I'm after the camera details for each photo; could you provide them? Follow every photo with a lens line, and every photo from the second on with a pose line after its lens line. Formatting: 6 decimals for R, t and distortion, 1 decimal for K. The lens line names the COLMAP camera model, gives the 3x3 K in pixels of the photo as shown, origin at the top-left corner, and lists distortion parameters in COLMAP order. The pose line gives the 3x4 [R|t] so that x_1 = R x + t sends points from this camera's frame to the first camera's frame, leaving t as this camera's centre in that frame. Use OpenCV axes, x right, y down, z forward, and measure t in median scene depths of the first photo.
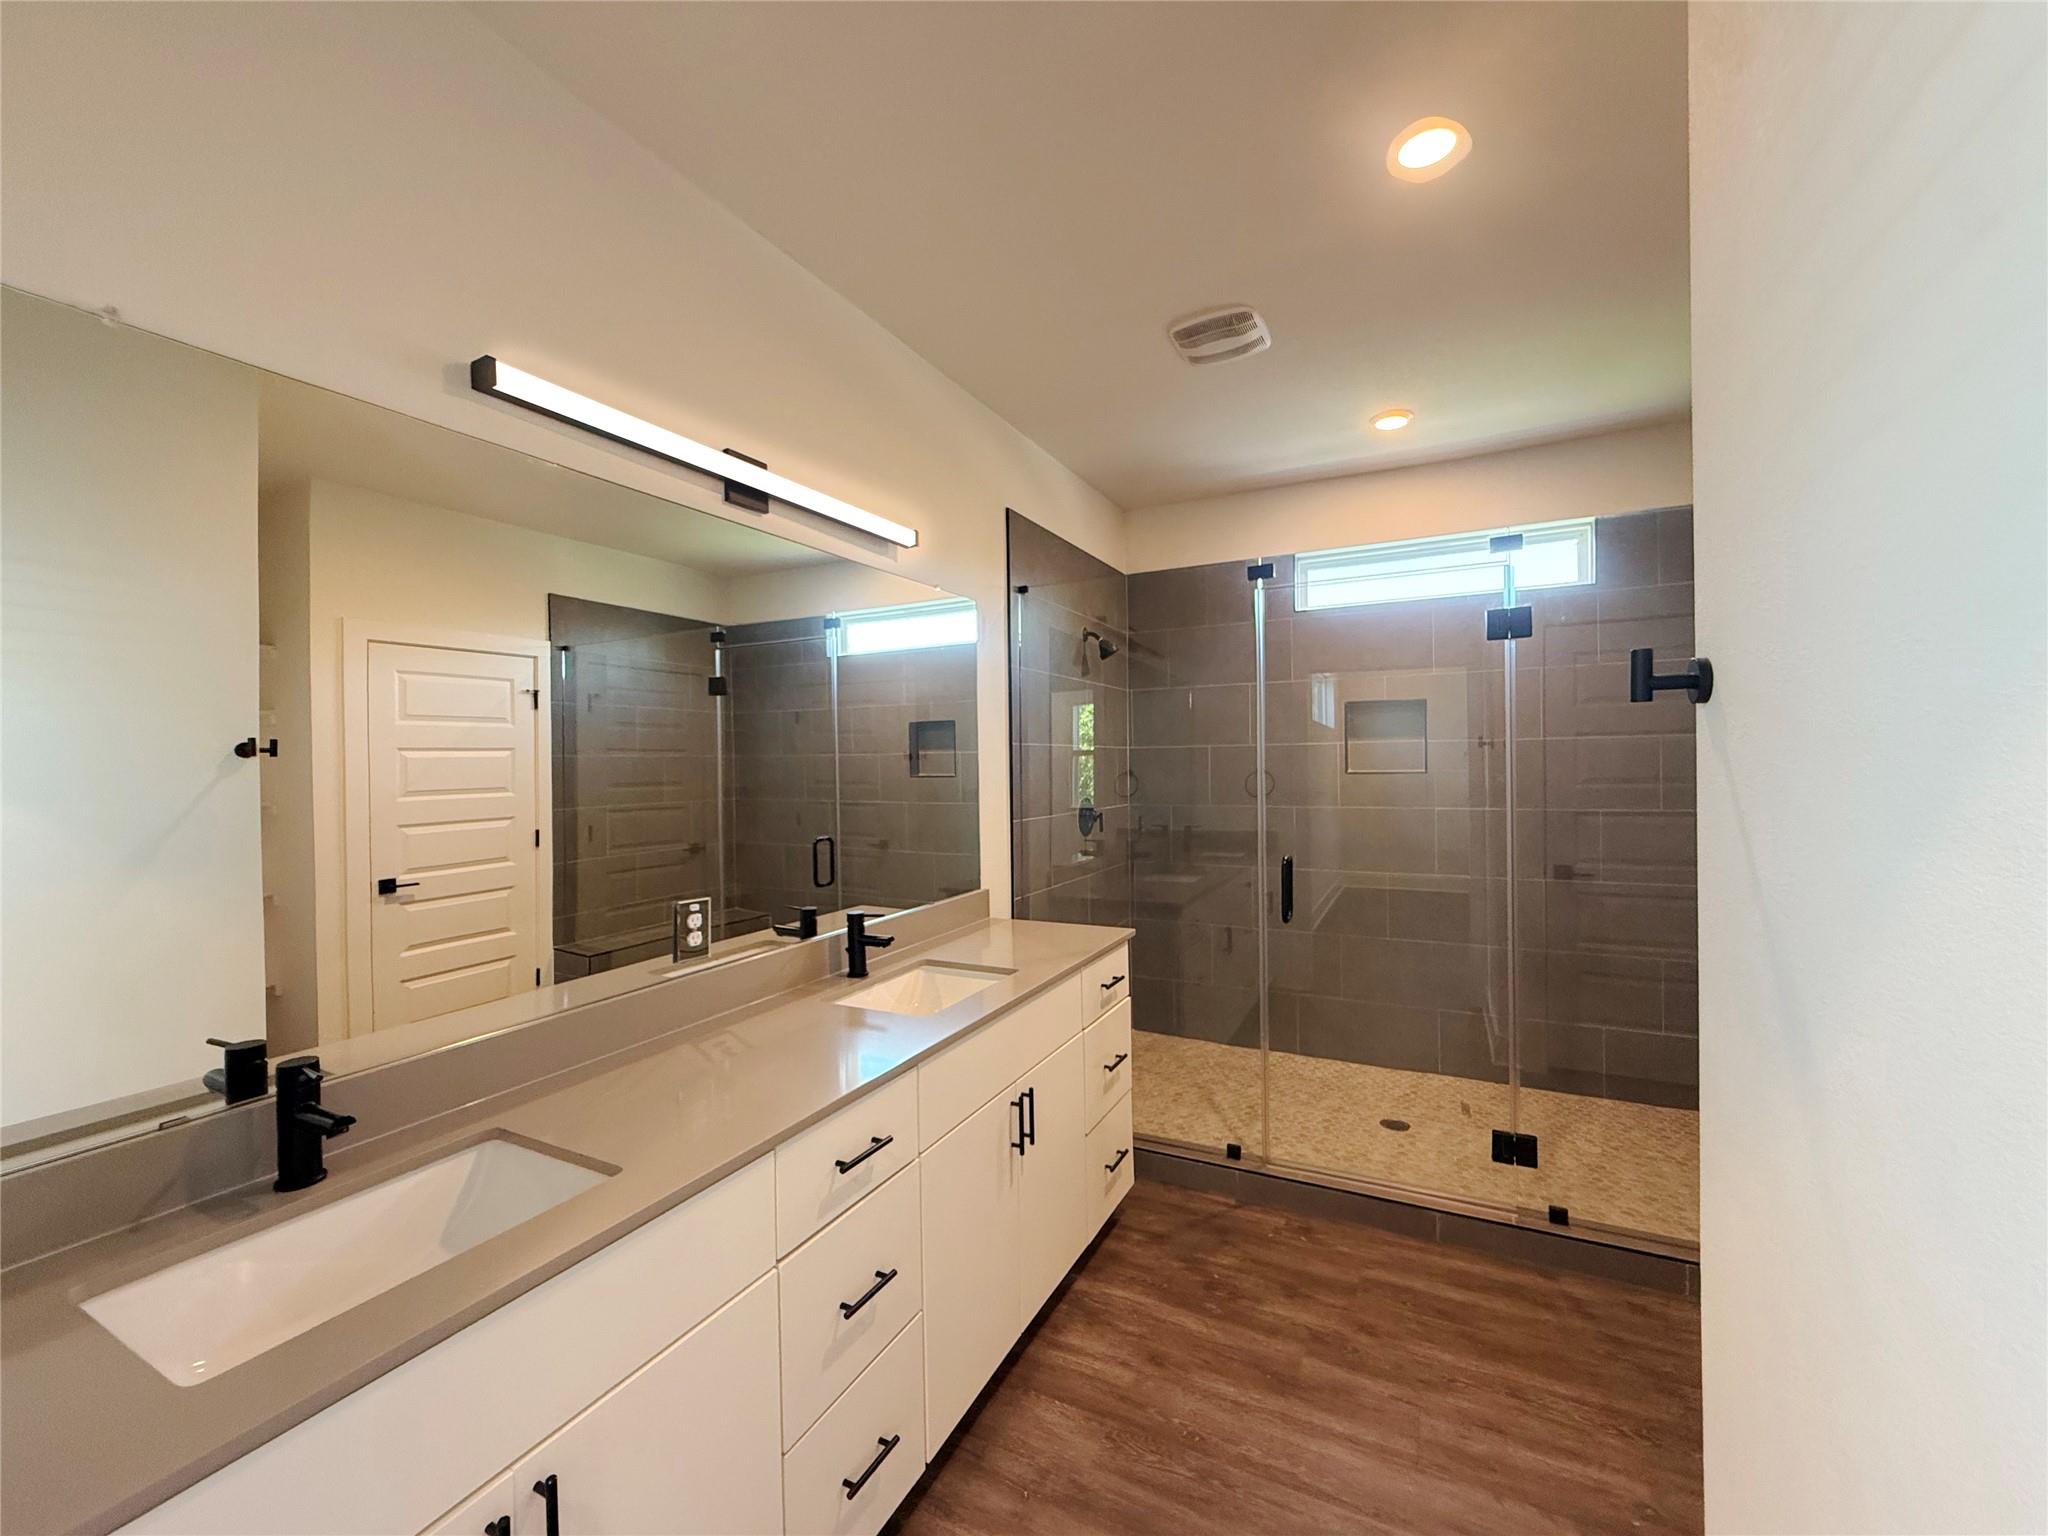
lens RADIAL K [[831.0, 0, 1024.0], [0, 831.0, 768.0], [0, 0, 1]] dist [0.011367, -0.000110]
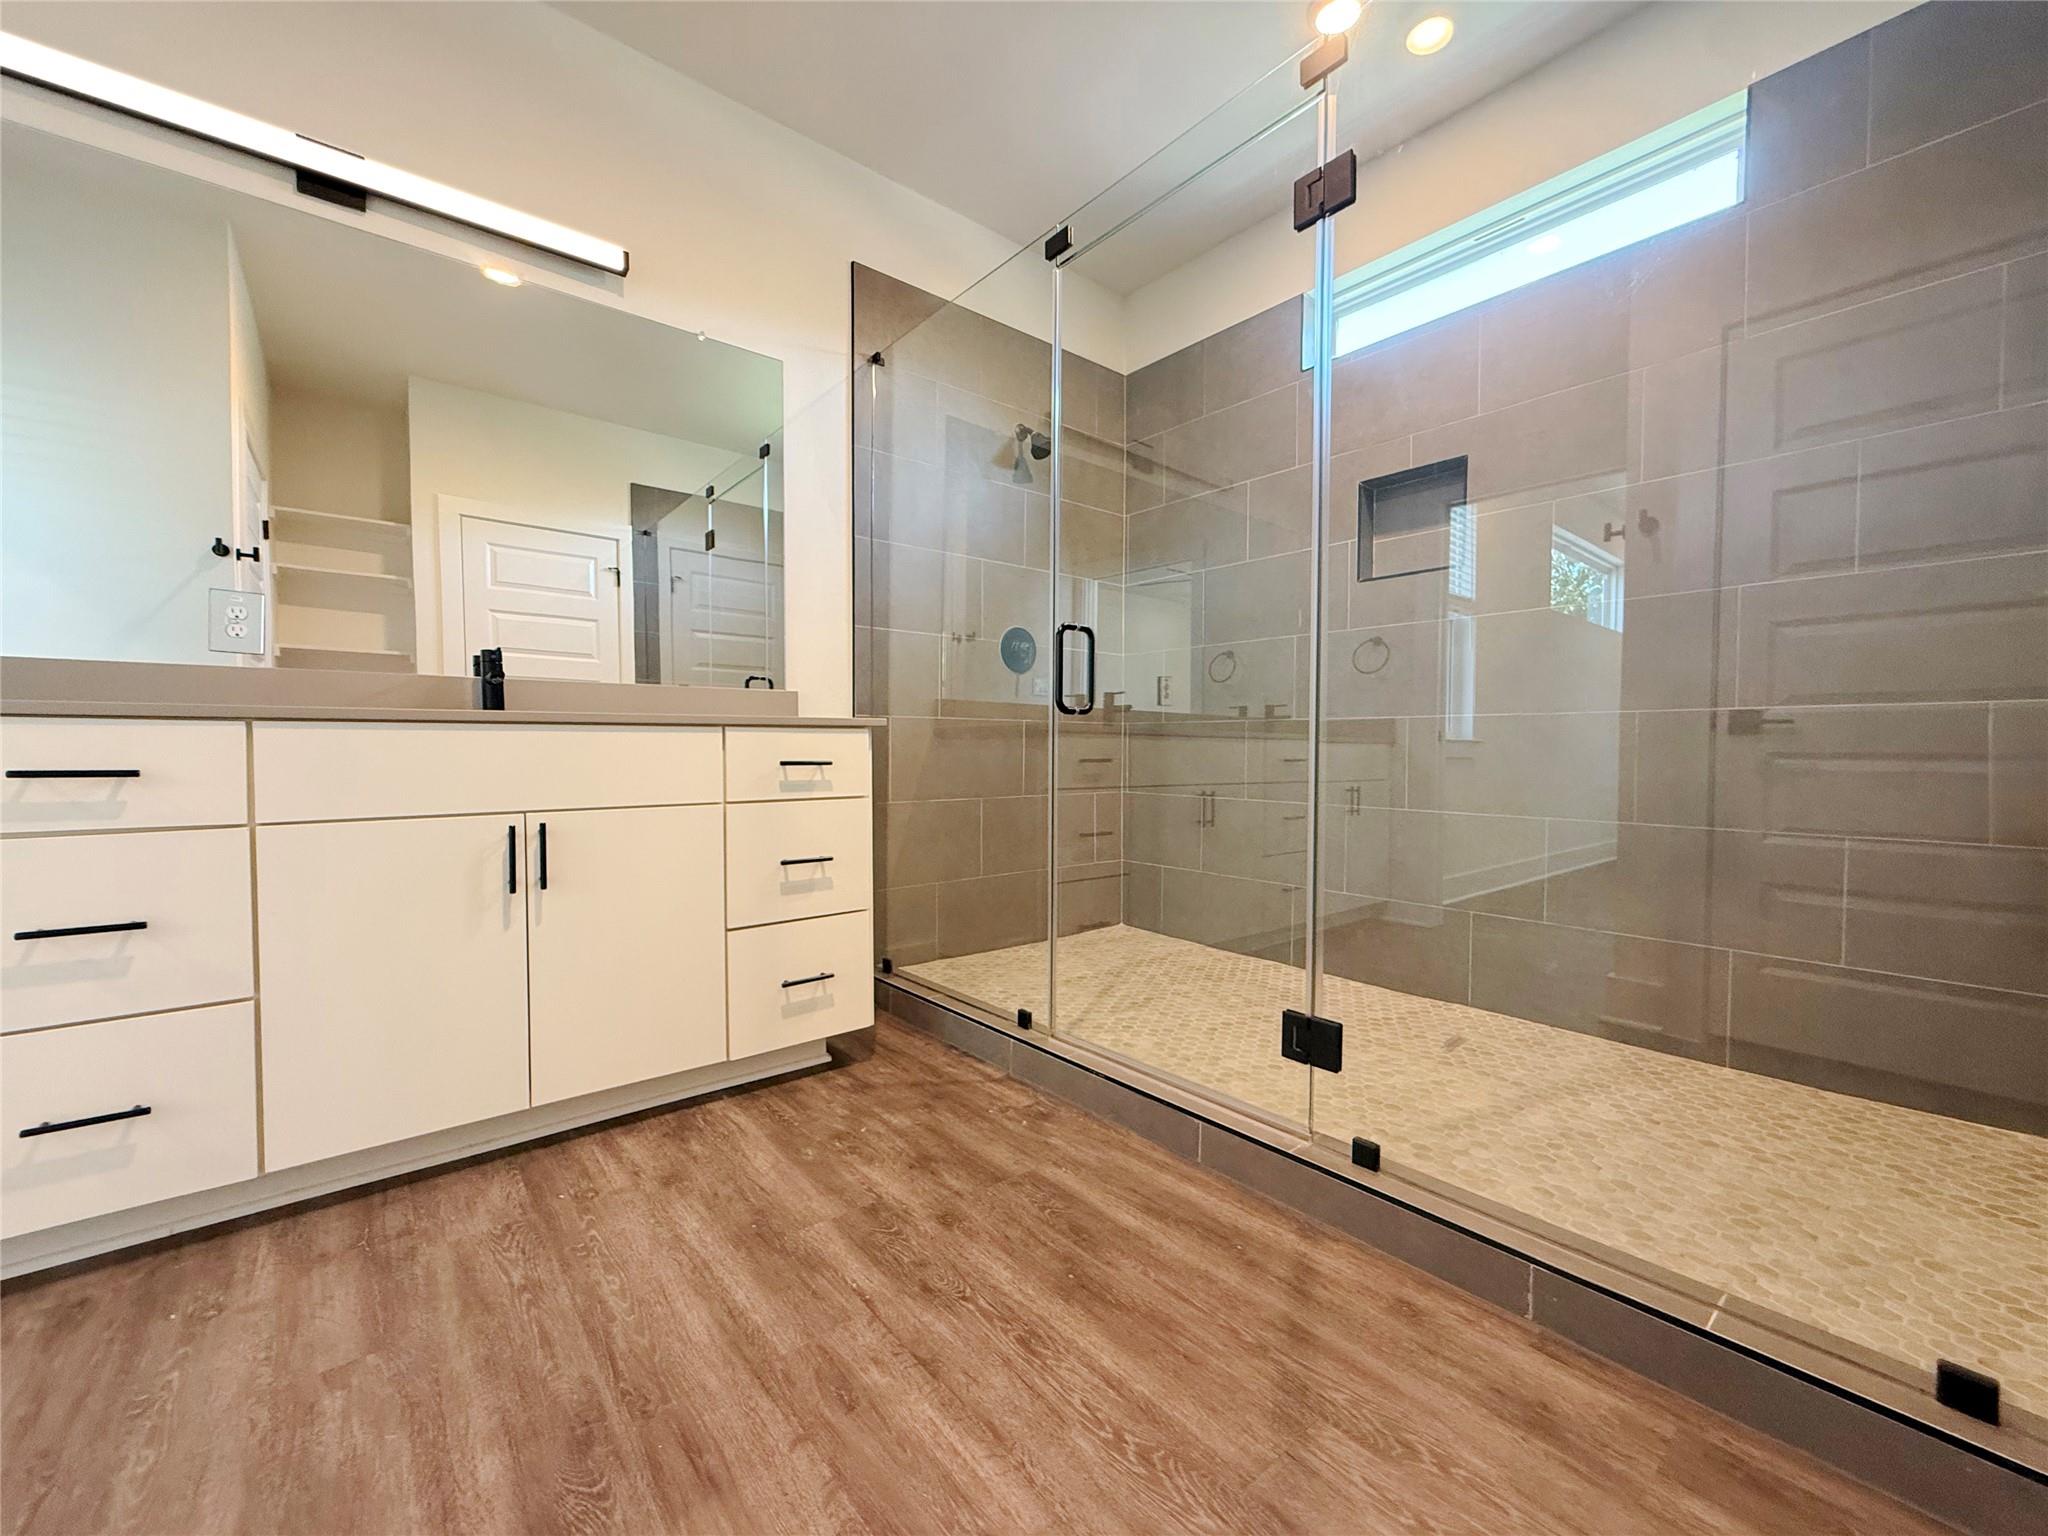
lens RADIAL K [[820.8, 0, 1017.1], [0, 820.8, 768.4], [0, 0, 1]] dist [0.002248, -0.000279]
pose [[0.914365, 0.027121, -0.403981, 0.633823], [-0.019434, 0.999544, 0.023118, 0.243921], [0.404424, -0.013287, 0.914475, 0.352628]]
